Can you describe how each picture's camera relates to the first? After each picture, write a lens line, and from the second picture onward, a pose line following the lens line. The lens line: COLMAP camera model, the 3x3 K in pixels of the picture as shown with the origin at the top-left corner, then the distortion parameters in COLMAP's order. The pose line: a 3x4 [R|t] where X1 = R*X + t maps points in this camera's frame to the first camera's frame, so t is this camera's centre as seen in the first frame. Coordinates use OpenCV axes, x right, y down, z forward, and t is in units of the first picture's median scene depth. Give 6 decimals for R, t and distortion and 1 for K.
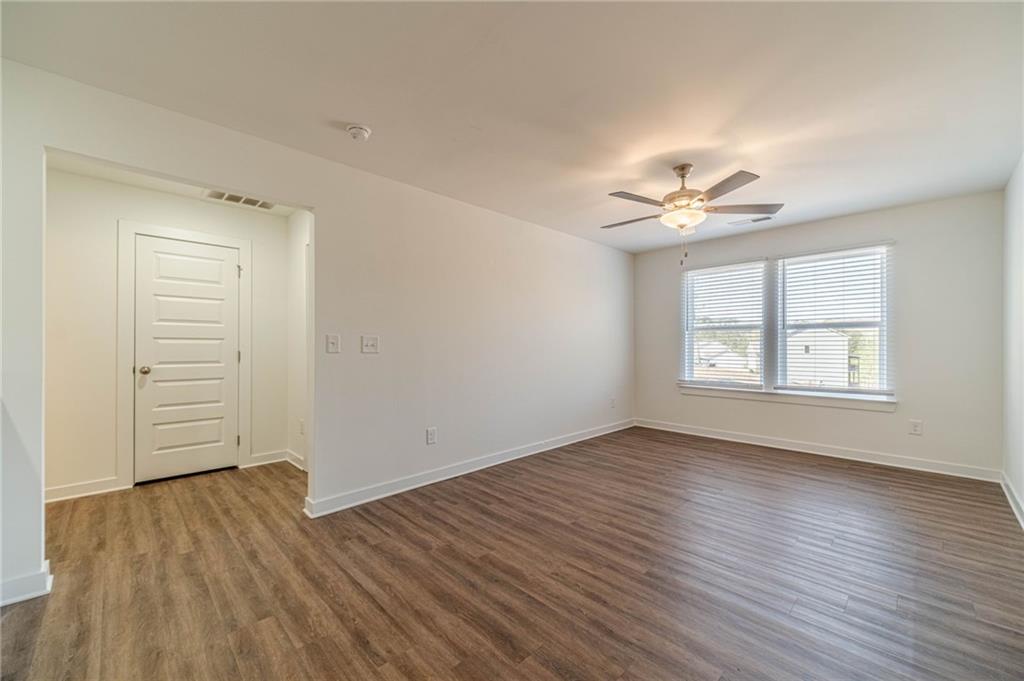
lens RADIAL K [[403.2, 0, 514.5], [0, 403.2, 341.8], [0, 0, 1]] dist [0.010943, -0.000531]
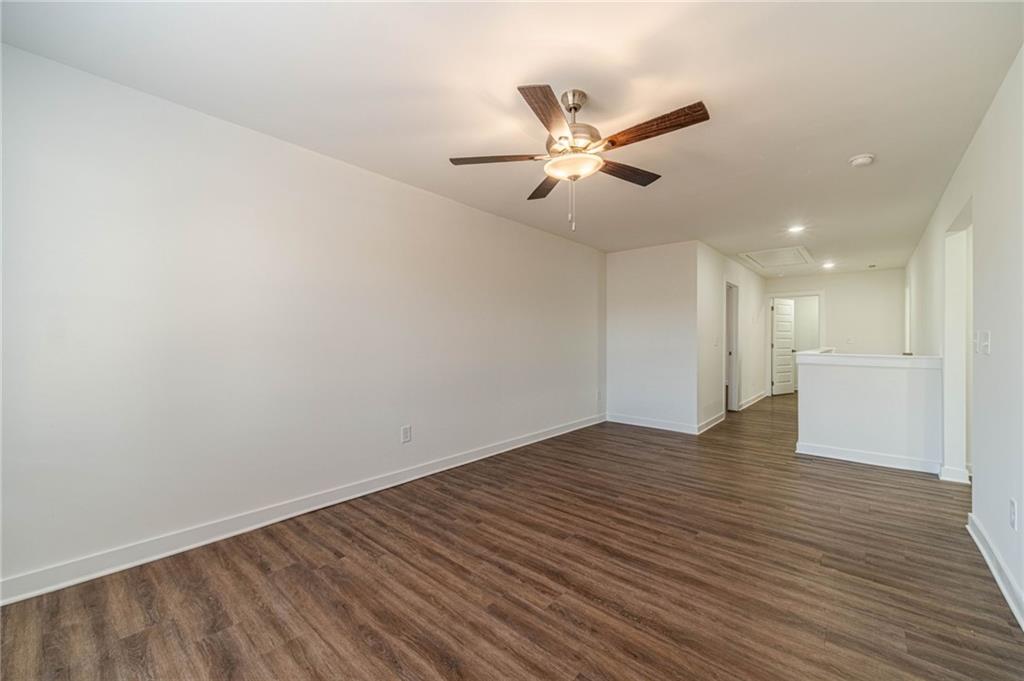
lens RADIAL K [[403.2, 0, 513.6], [0, 403.2, 338.3], [0, 0, 1]] dist [0.010943, -0.000531]
pose [[-0.997177, -0.007864, -0.074671, 0.632899], [-0.007185, 0.999930, -0.009361, 0.010613], [0.074739, -0.008798, -0.997164, 1.888510]]
